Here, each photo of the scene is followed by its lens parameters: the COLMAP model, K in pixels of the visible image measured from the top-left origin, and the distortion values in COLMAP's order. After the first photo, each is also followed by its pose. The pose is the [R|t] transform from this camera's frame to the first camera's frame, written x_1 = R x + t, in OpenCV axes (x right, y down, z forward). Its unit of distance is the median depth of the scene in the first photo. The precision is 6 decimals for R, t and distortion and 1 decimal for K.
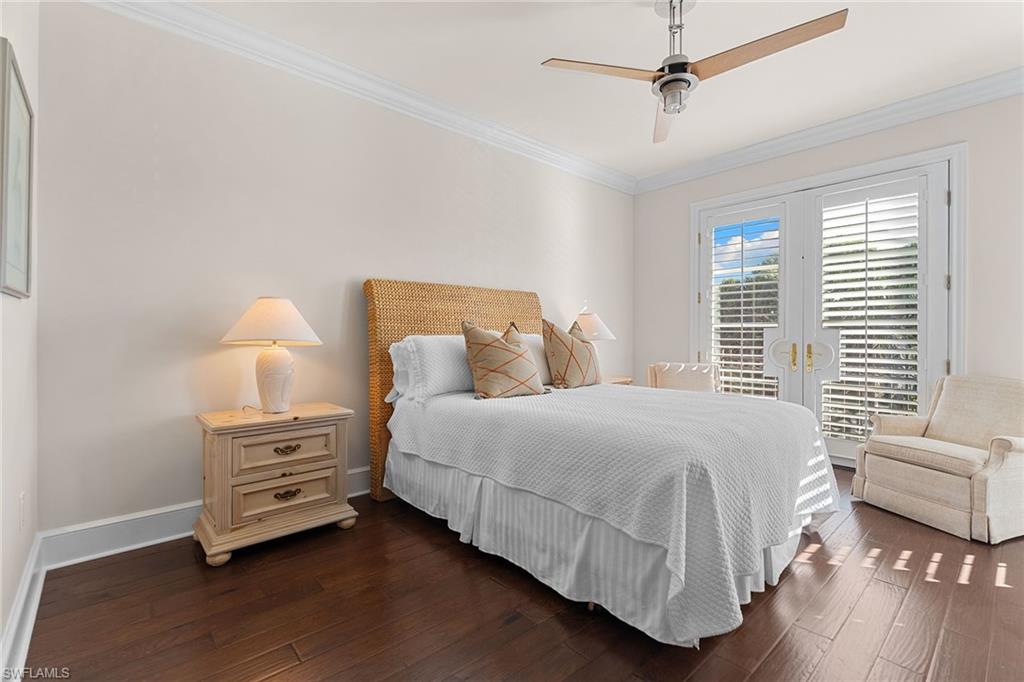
lens RADIAL K [[461.1, 0, 508.2], [0, 461.1, 342.3], [0, 0, 1]] dist [-0.000197, -0.000208]
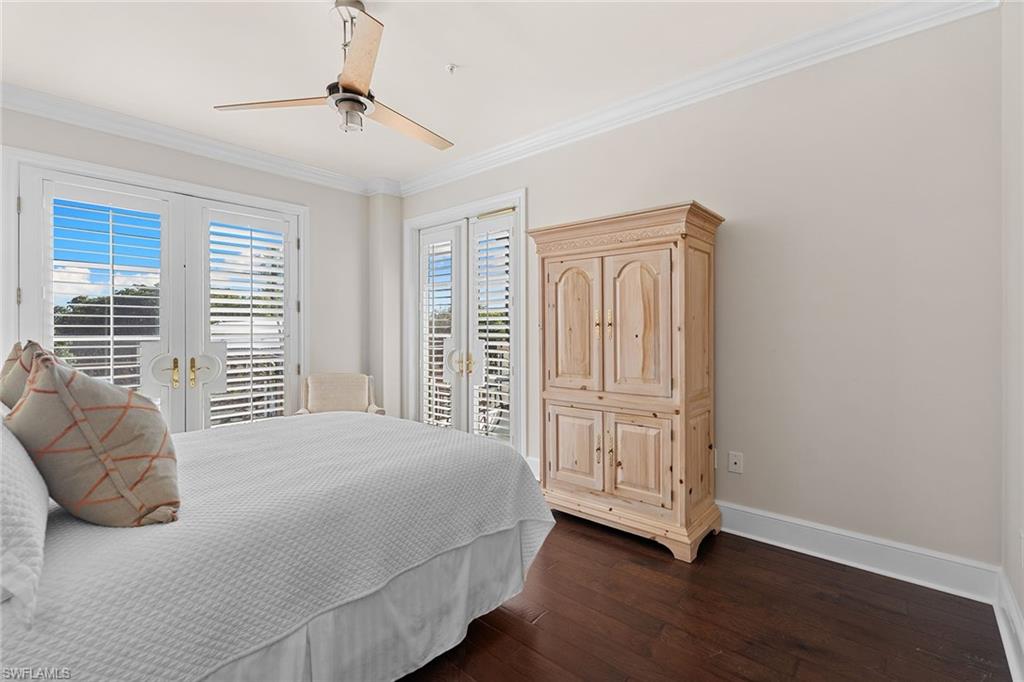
lens RADIAL K [[461.1, 0, 508.2], [0, 461.1, 342.3], [0, 0, 1]] dist [-0.000197, -0.000208]
pose [[-0.134968, -0.021906, 0.990608, -0.384249], [0.022279, 0.999436, 0.025137, -0.038599], [-0.990599, 0.025462, -0.134404, 0.482948]]
